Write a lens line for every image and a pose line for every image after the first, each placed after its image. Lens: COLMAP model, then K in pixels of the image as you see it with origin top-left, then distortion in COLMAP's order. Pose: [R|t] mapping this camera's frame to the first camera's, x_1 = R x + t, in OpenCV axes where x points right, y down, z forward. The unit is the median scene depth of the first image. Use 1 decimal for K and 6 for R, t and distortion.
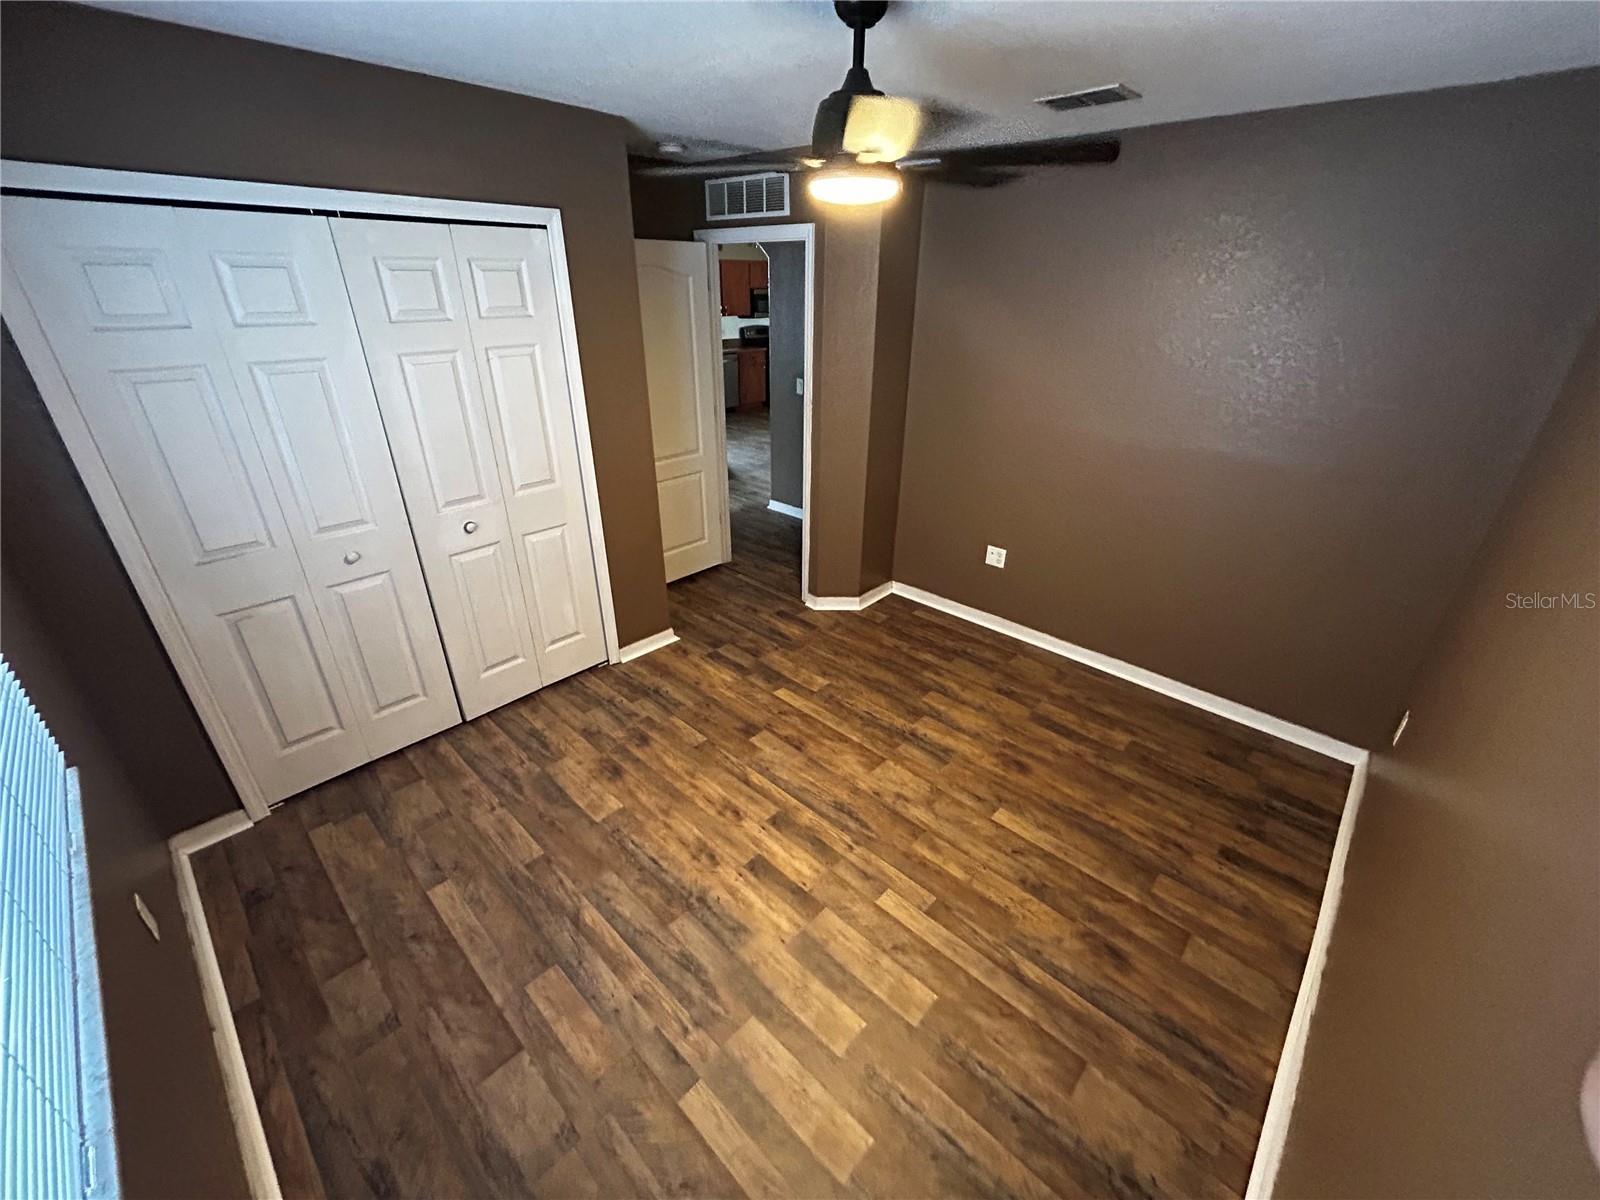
lens RADIAL K [[649.9, 0, 799.3], [0, 649.9, 597.8], [0, 0, 1]] dist [0.000795, 0.000831]
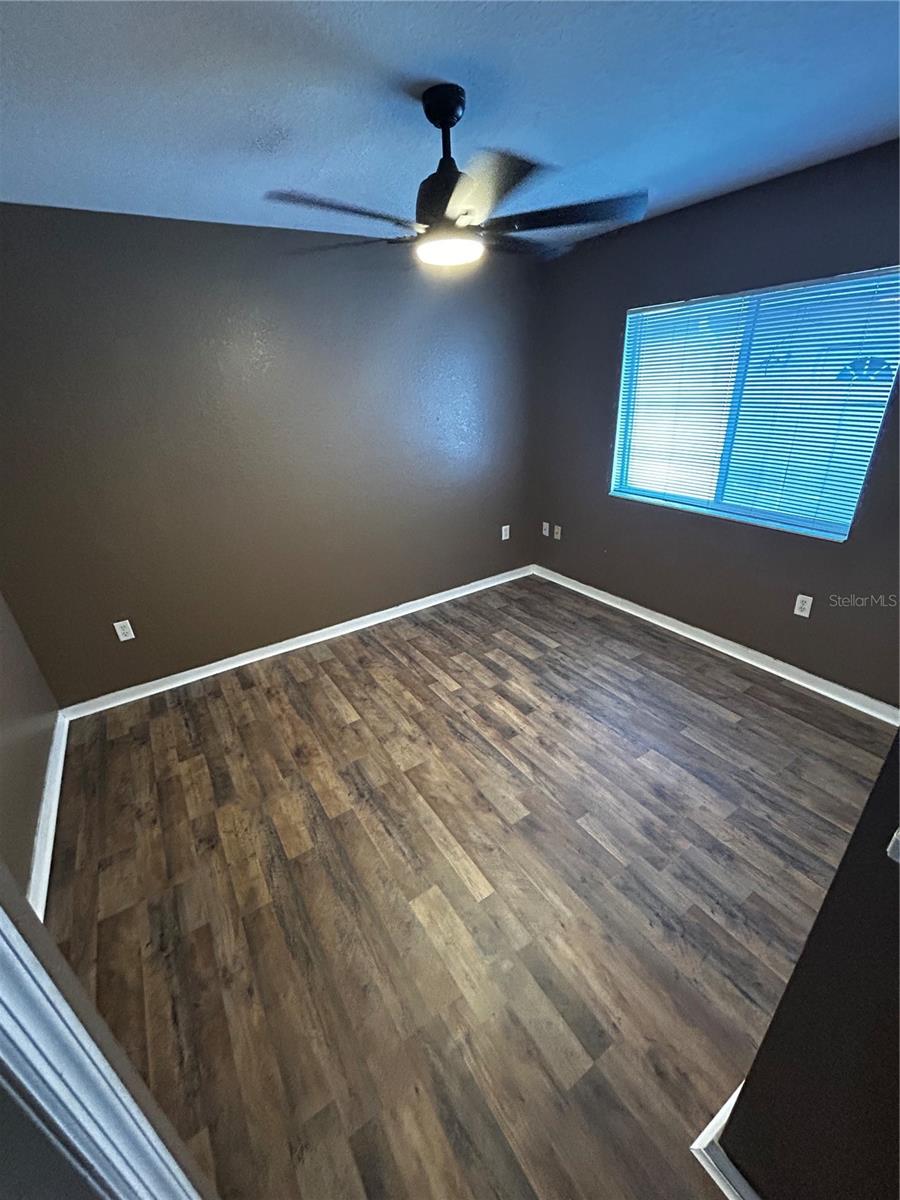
lens RADIAL K [[487.4, 0, 451.4], [0, 487.4, 599.5], [0, 0, 1]] dist [0.000795, 0.000831]
pose [[-0.971480, -0.067449, 0.227326, -0.121780], [0.135399, 0.629240, 0.765326, -0.606110], [-0.194663, 0.774278, -0.602162, 1.379018]]
